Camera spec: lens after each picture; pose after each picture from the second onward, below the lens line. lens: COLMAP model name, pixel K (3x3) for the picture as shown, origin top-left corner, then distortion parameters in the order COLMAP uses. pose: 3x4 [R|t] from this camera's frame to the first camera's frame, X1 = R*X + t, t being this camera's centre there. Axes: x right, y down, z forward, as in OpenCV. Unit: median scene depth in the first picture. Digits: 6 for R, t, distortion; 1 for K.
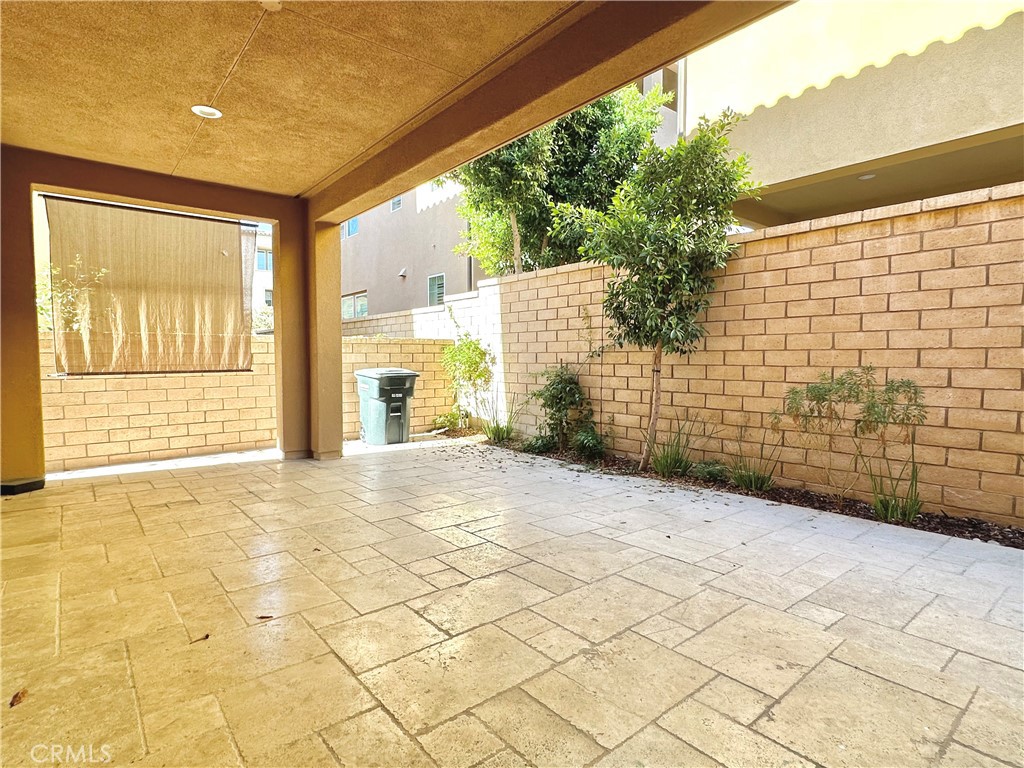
lens RADIAL K [[540.6, 0, 511.0], [0, 540.6, 380.7], [0, 0, 1]] dist [-0.002262, 0.000058]
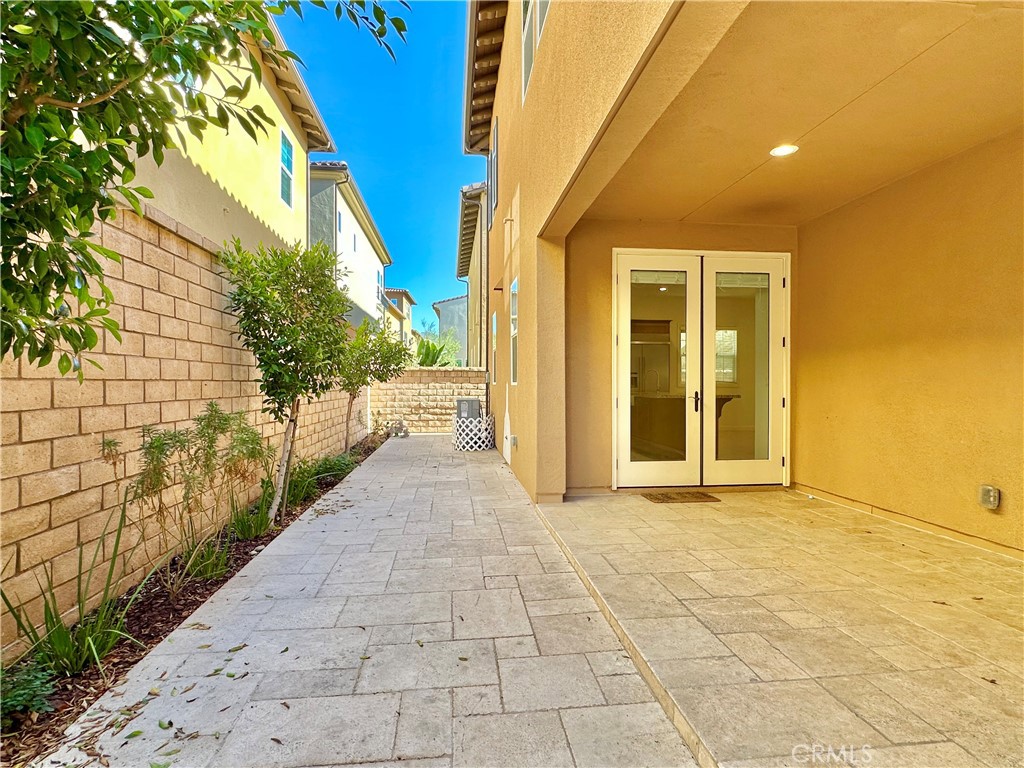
lens RADIAL K [[540.6, 0, 512.3], [0, 540.6, 384.5], [0, 0, 1]] dist [-0.002262, 0.000058]
pose [[-0.838041, -0.000615, 0.545607, -0.222089], [0.024781, 0.998924, 0.039189, -0.093729], [-0.545044, 0.046362, -0.837124, 1.827983]]
